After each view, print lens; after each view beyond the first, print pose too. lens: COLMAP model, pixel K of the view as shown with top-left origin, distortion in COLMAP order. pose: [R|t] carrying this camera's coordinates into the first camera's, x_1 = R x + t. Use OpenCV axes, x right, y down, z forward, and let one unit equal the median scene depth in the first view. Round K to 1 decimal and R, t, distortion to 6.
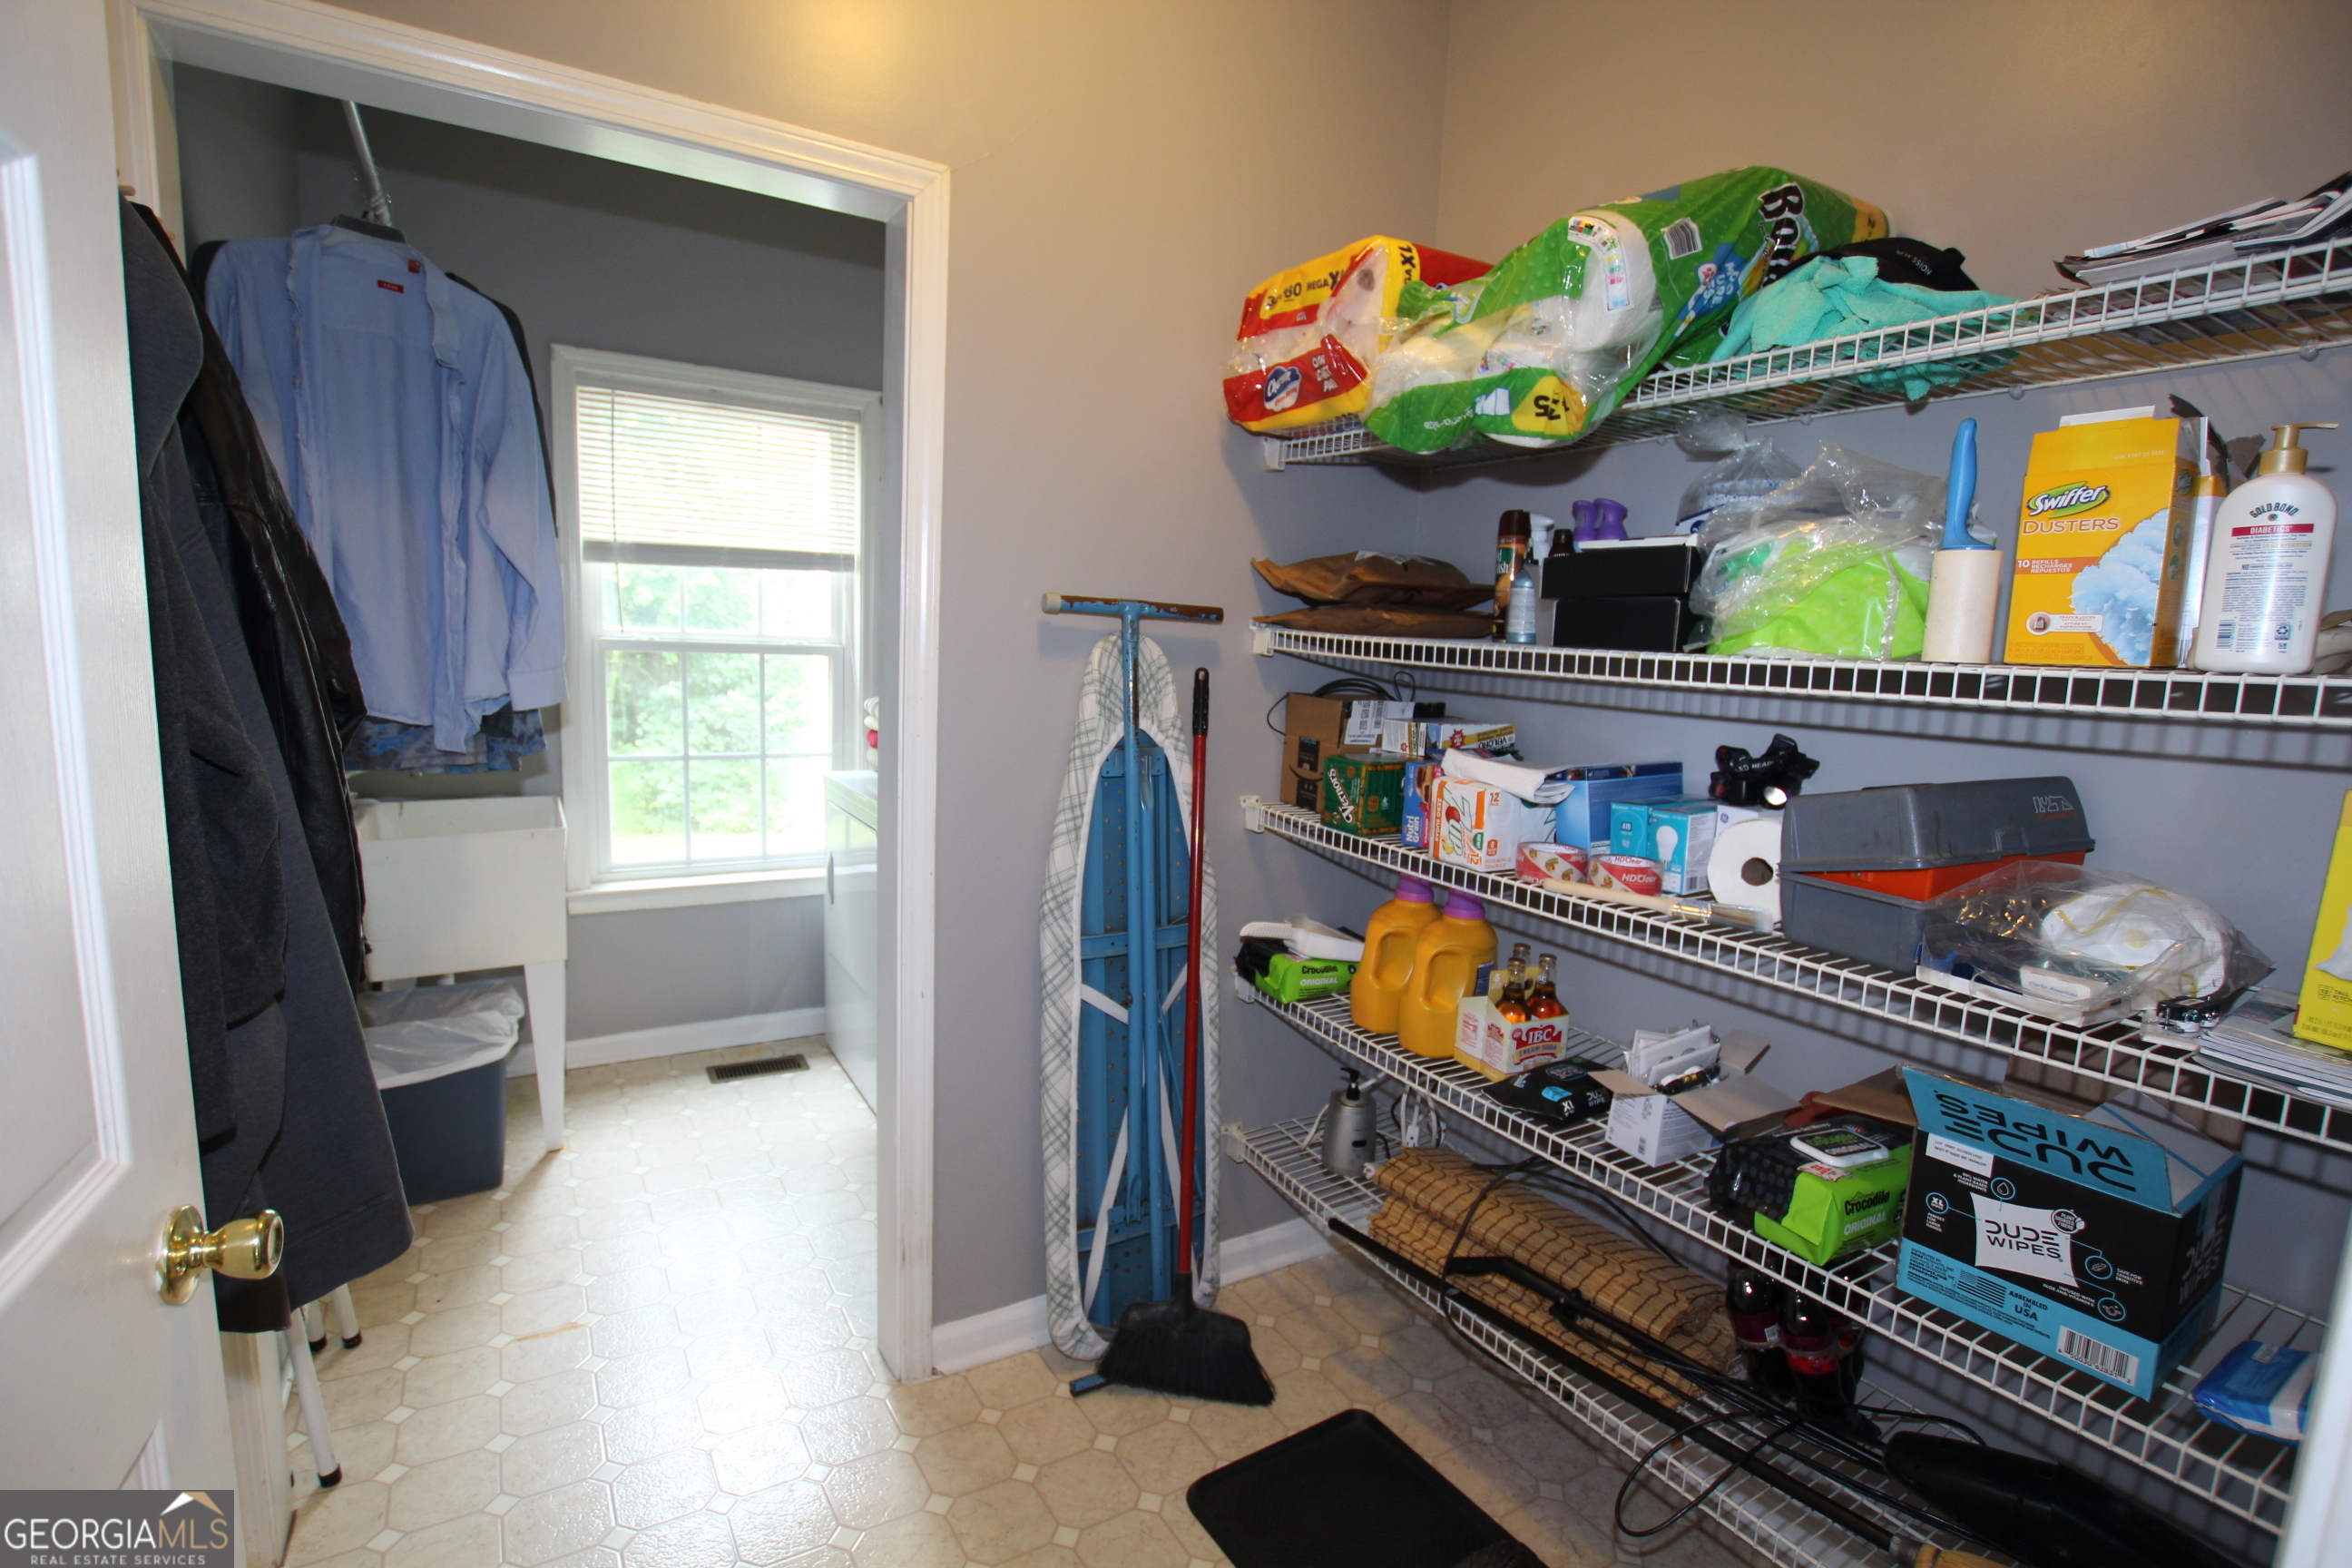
lens RADIAL K [[1088.8, 0, 1177.2], [0, 1088.8, 795.3], [0, 0, 1]] dist [-0.030091, 0.001997]
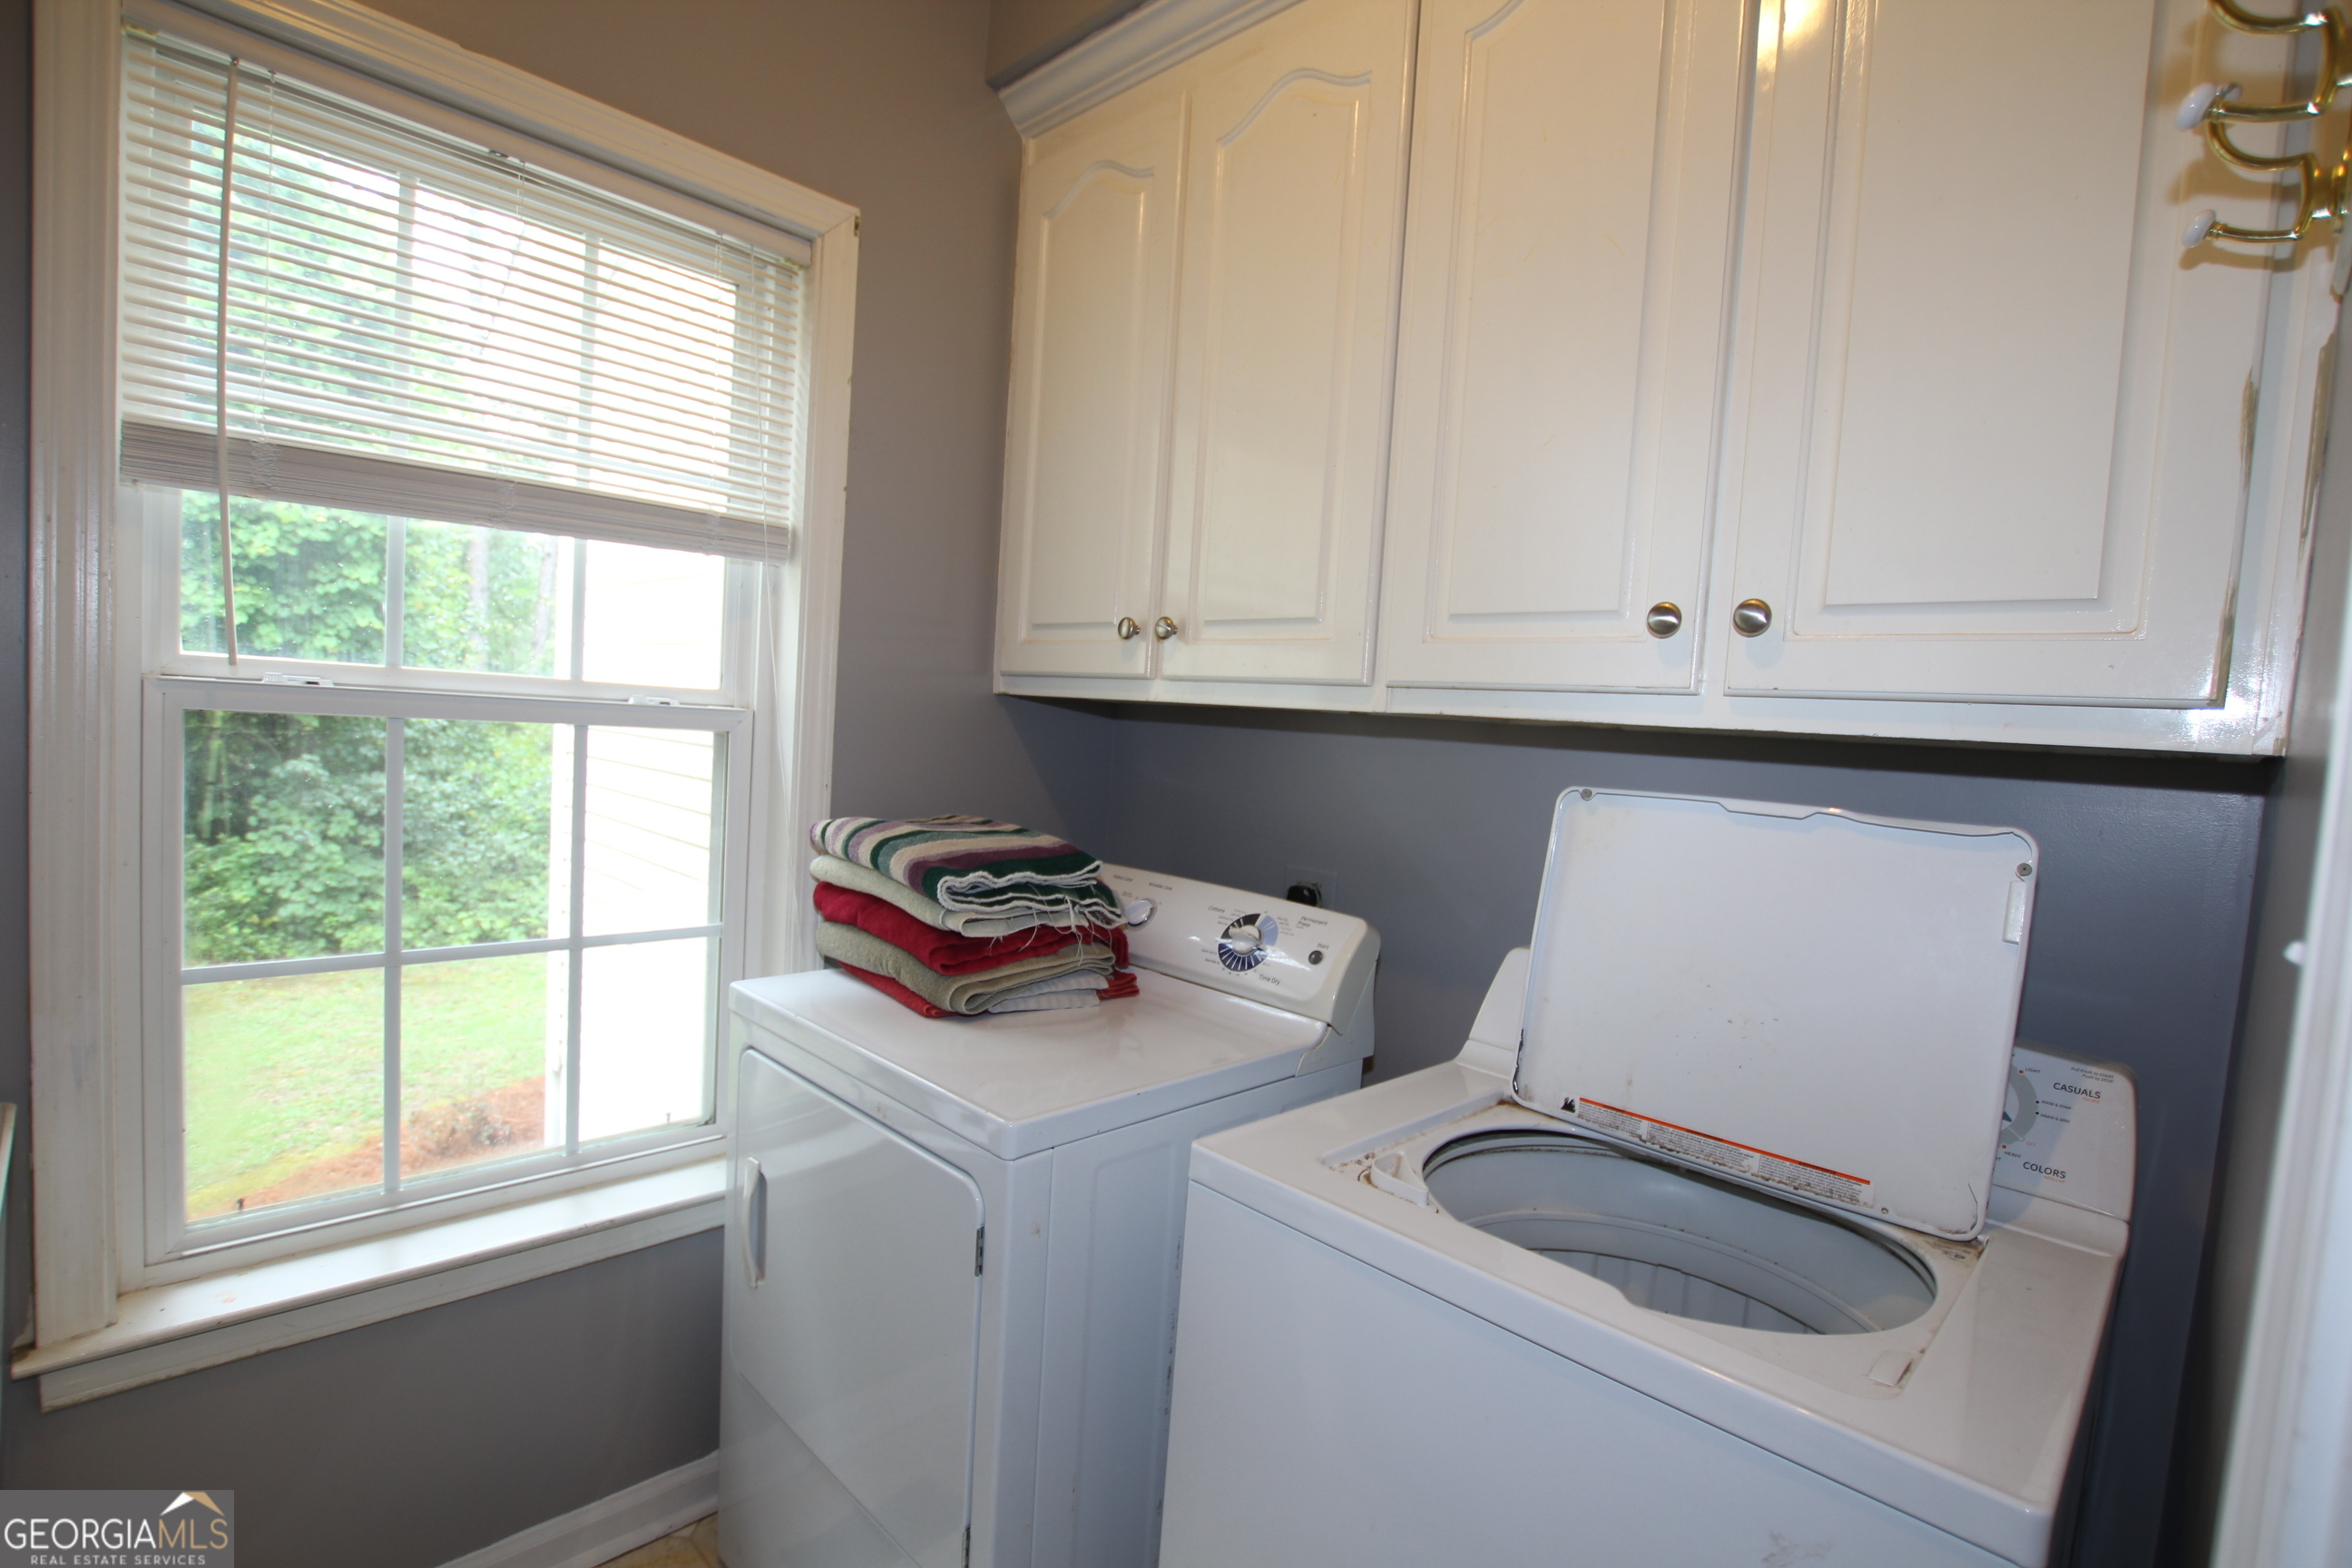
lens RADIAL K [[1088.8, 0, 1177.2], [0, 1088.8, 795.3], [0, 0, 1]] dist [-0.030091, 0.001997]
pose [[0.967502, 0.004937, 0.252814, -0.068012], [0.012877, 0.997550, -0.068761, -0.017829], [-0.252534, 0.069782, 0.965068, 0.131588]]
